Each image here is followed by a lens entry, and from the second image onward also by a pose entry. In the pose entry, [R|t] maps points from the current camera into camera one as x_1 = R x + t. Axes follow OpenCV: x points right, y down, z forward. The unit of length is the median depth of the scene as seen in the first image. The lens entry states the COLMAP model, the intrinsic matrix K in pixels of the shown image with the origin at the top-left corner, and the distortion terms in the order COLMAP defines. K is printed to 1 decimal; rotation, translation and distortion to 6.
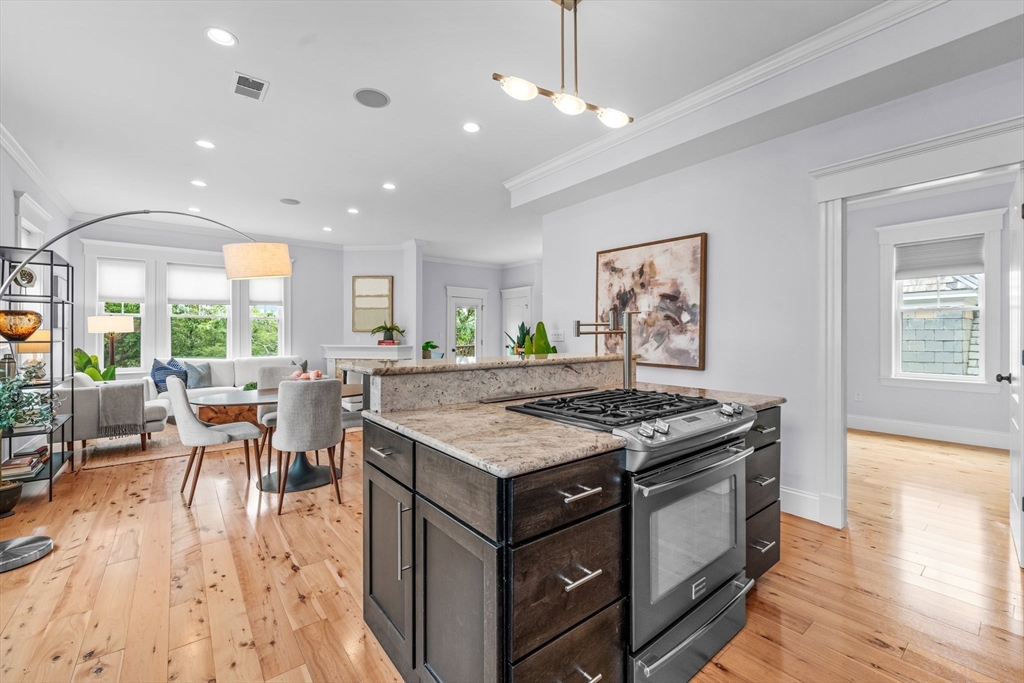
lens RADIAL K [[423.2, 0, 512.0], [0, 423.2, 333.8], [0, 0, 1]] dist [0.000187, -0.000137]
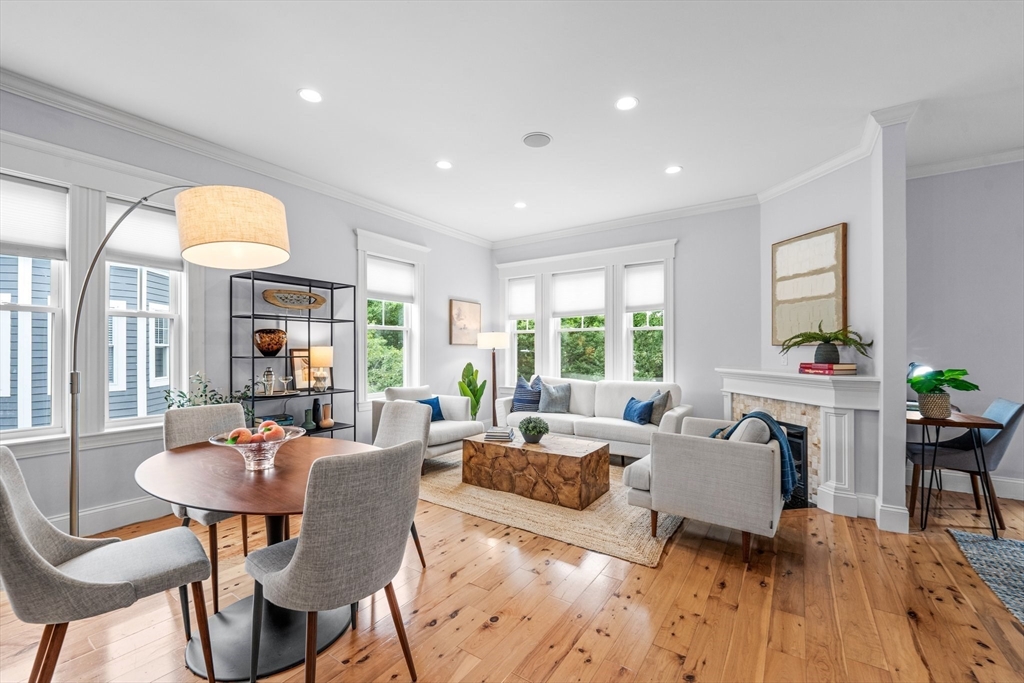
lens RADIAL K [[419.0, 0, 513.4], [0, 419.0, 348.2], [0, 0, 1]] dist [-0.001640, -0.000578]
pose [[0.302278, -0.002945, -0.953215, 0.040965], [0.000853, 0.999996, -0.002819, -0.000551], [0.953219, 0.000039, 0.302280, 0.548071]]
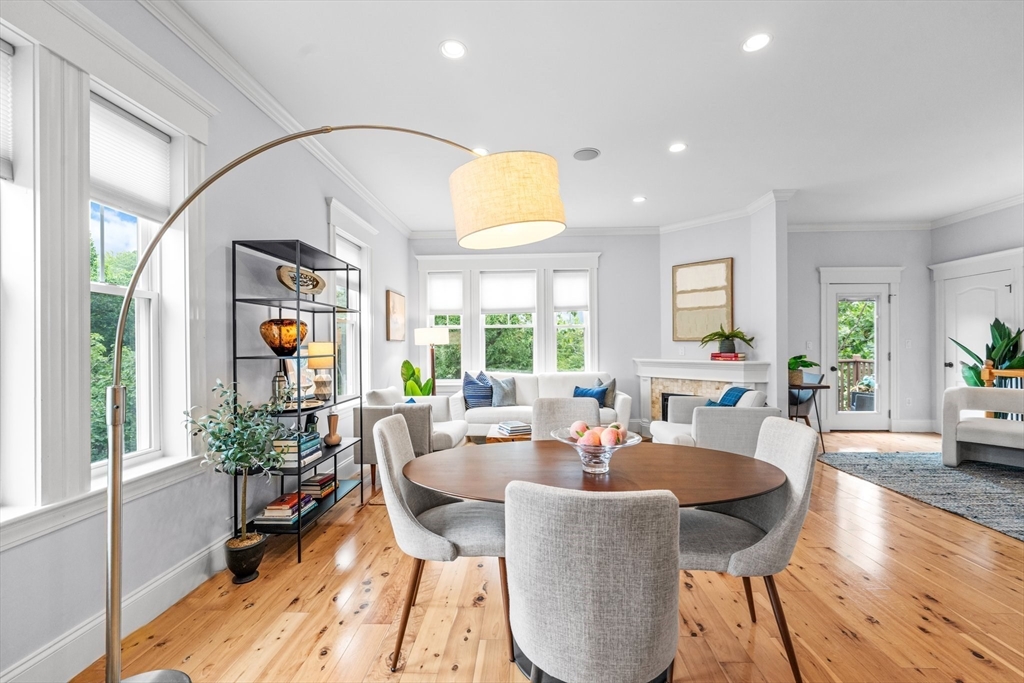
lens RADIAL K [[417.5, 0, 515.0], [0, 417.5, 345.2], [0, 0, 1]] dist [0.001071, 0.000068]
pose [[0.761001, -0.005891, -0.648724, -0.120832], [0.008178, 0.999966, 0.000512, -0.000508], [0.648699, -0.005695, 0.761024, 0.283106]]
